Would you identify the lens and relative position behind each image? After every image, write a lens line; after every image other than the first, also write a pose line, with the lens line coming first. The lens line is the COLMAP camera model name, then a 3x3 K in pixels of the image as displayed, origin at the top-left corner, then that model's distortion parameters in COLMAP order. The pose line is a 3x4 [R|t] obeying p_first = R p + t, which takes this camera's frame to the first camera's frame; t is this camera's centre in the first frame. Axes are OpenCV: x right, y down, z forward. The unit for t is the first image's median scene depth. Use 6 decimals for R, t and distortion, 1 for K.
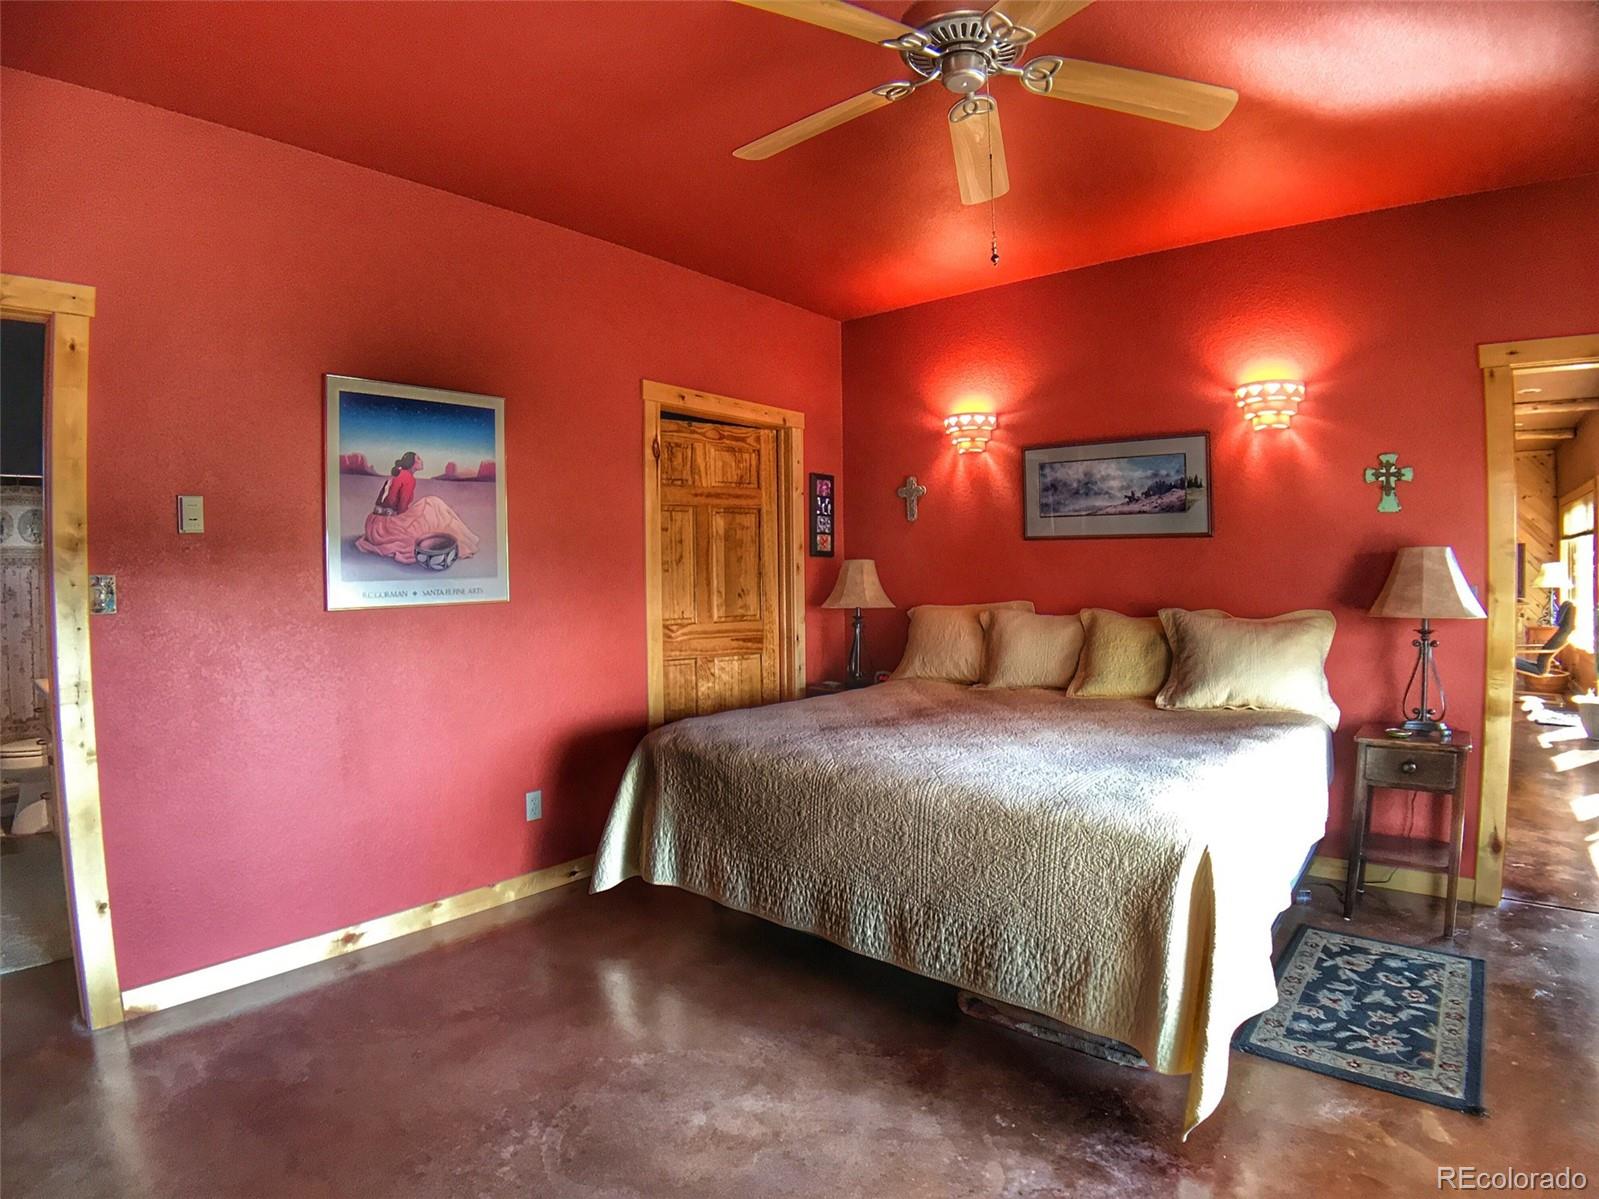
lens RADIAL K [[850.6, 0, 799.5], [0, 850.6, 599.5], [0, 0, 1]] dist [-0.129285, 0.010185]
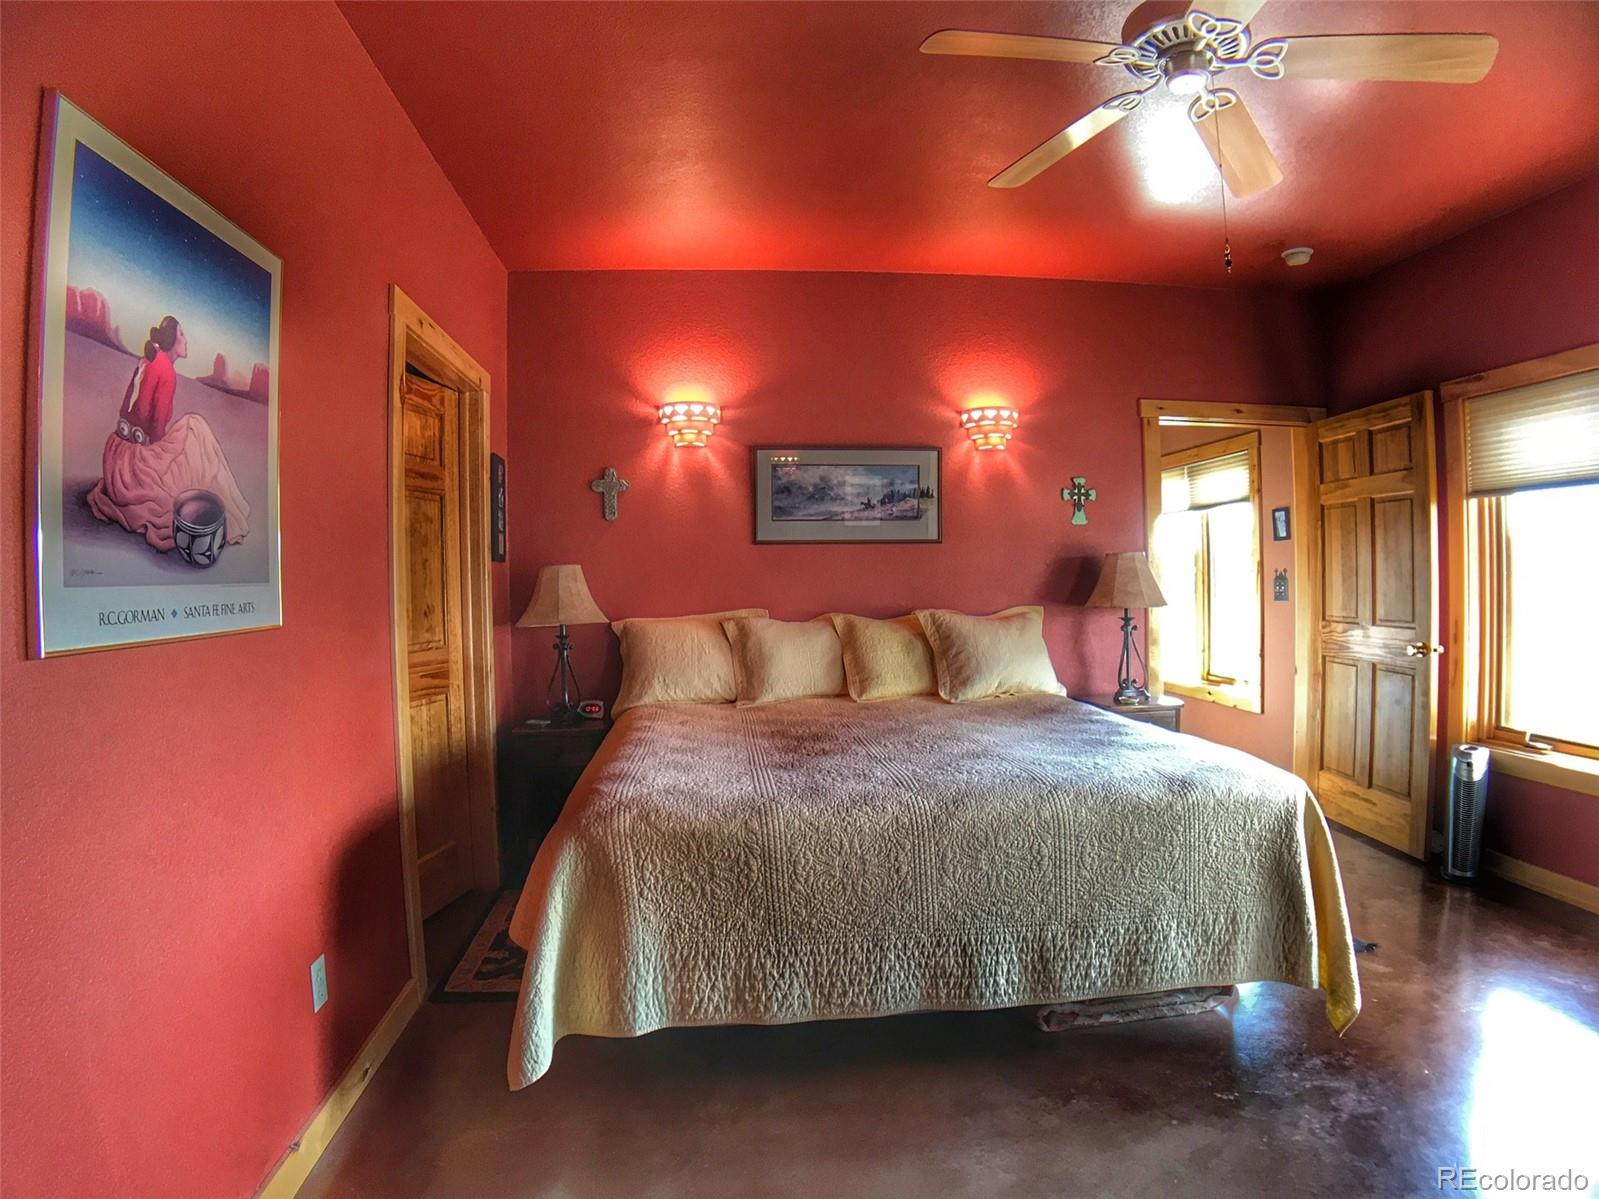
lens RADIAL K [[846.1, 0, 803.1], [0, 846.1, 593.9], [0, 0, 1]] dist [-0.138961, 0.023955]
pose [[0.698269, -0.015307, 0.715672, -0.496780], [0.036375, 0.999238, -0.014118, 0.000535], [-0.714911, 0.035890, 0.698294, 0.403947]]
